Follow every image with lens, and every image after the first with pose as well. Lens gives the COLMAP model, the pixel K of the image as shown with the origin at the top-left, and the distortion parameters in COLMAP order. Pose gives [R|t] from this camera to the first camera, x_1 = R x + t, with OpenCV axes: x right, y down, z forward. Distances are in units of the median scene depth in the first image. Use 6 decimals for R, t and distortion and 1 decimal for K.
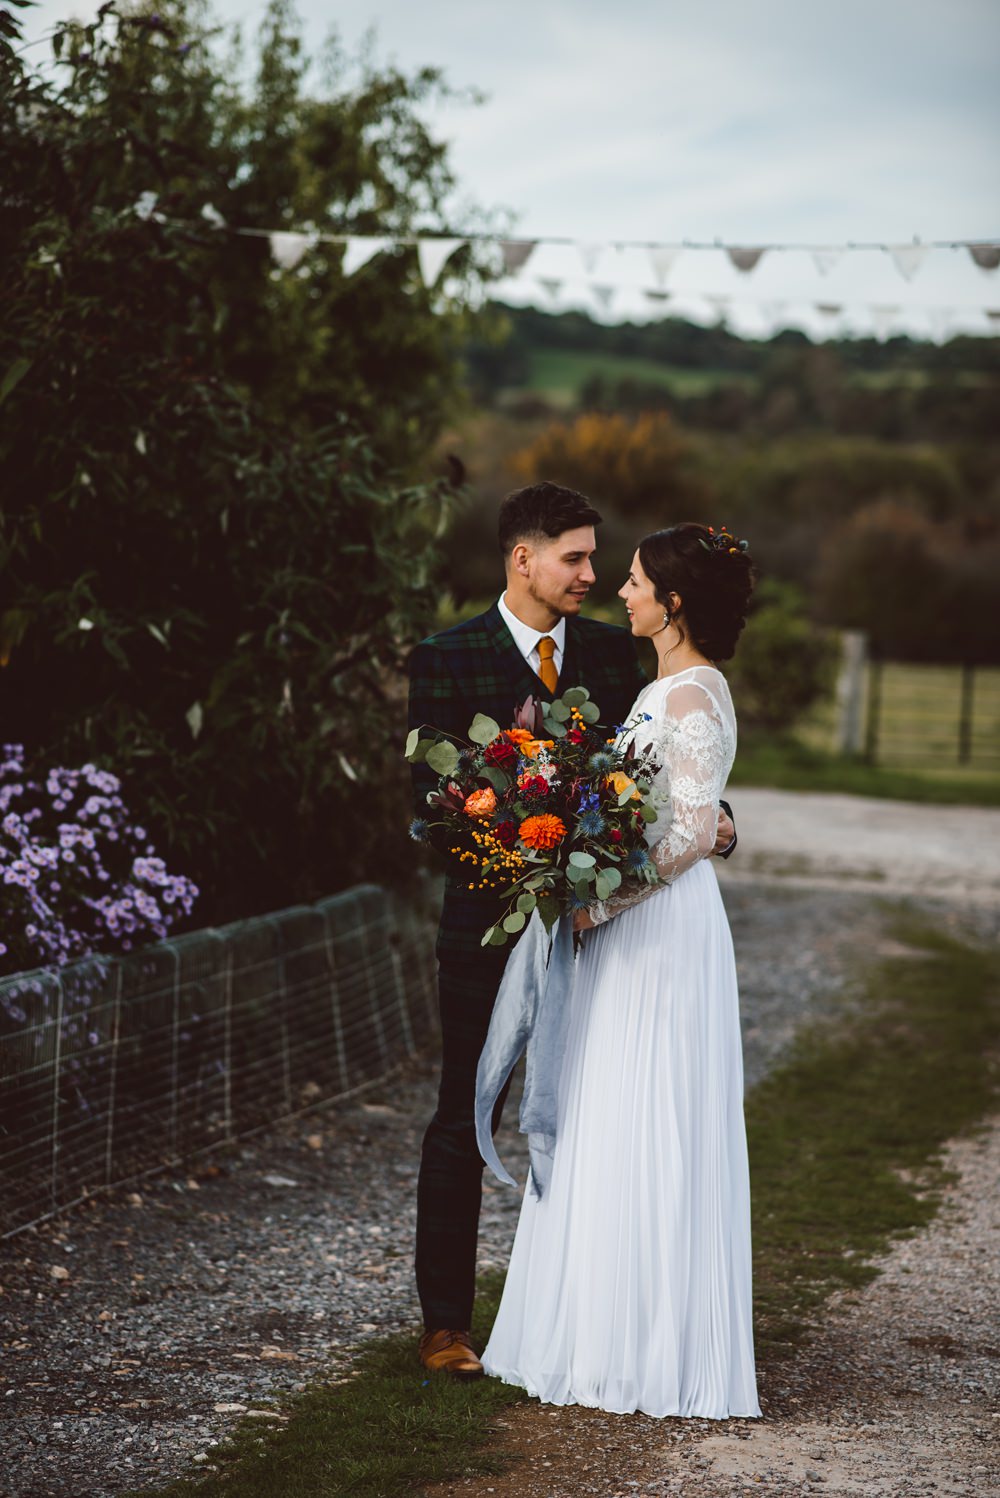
lens RADIAL K [[3649.0, 0, 500.0], [0, 3649.0, 749.0], [0, 0, 1]] dist [0.032728, 0.540113]
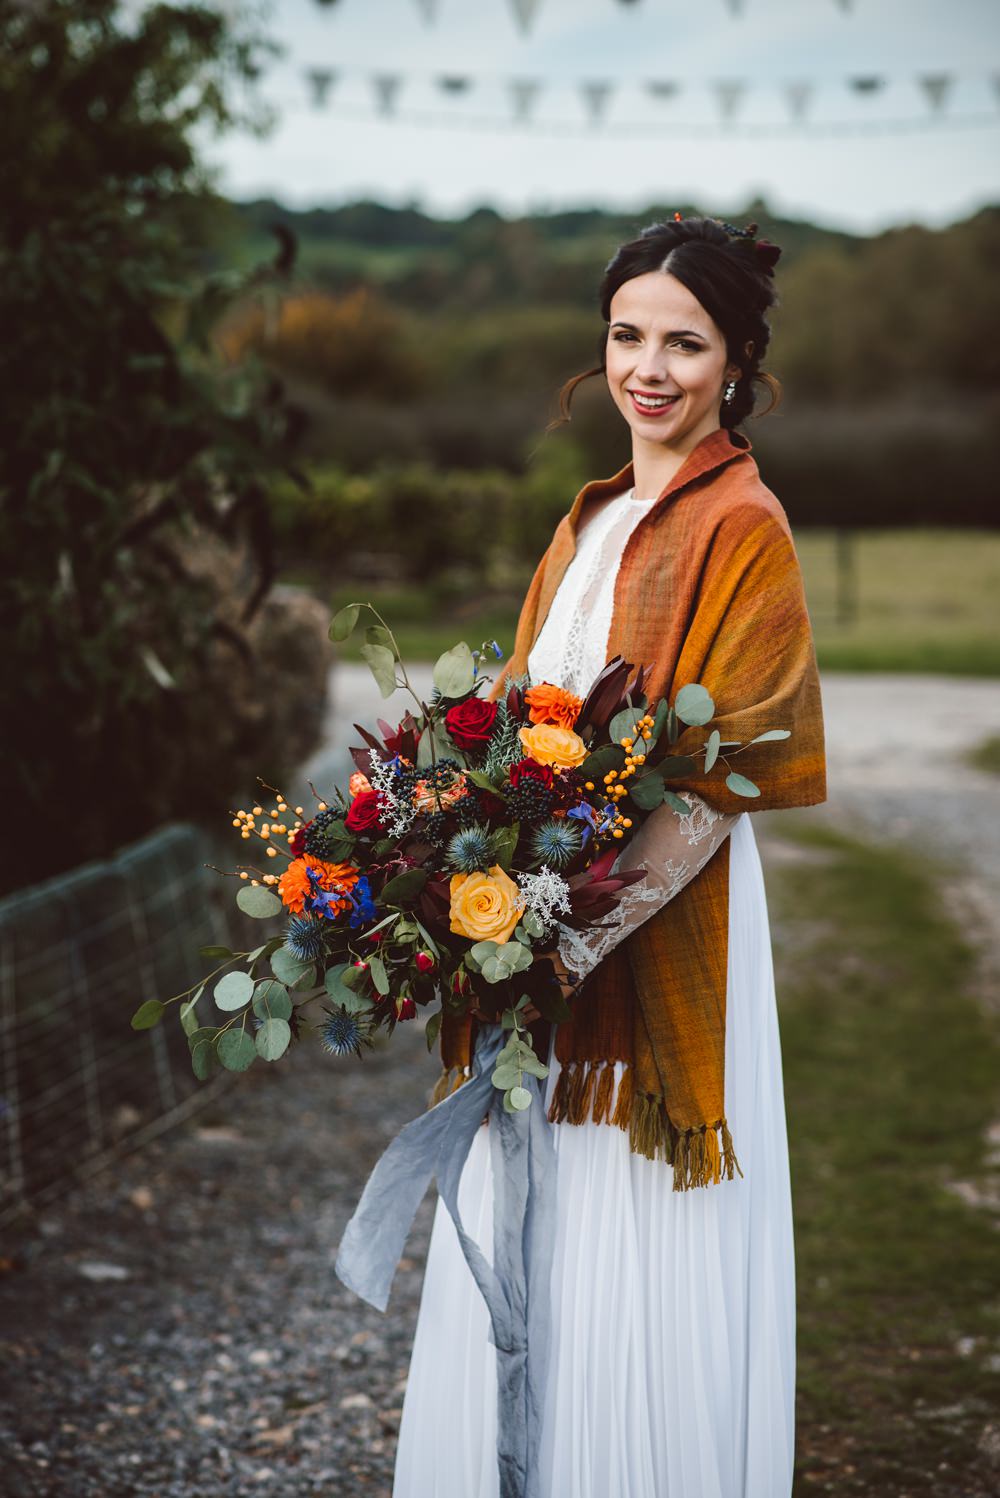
lens RADIAL K [[3649.0, 0, 500.0], [0, 3649.0, 749.0], [0, 0, 1]] dist [0.032728, 0.540113]
pose [[0.995308, -0.058357, 0.077177, -0.033489], [0.055952, 0.997889, 0.032968, 0.000646], [-0.078938, -0.028495, 0.996472, 0.311209]]
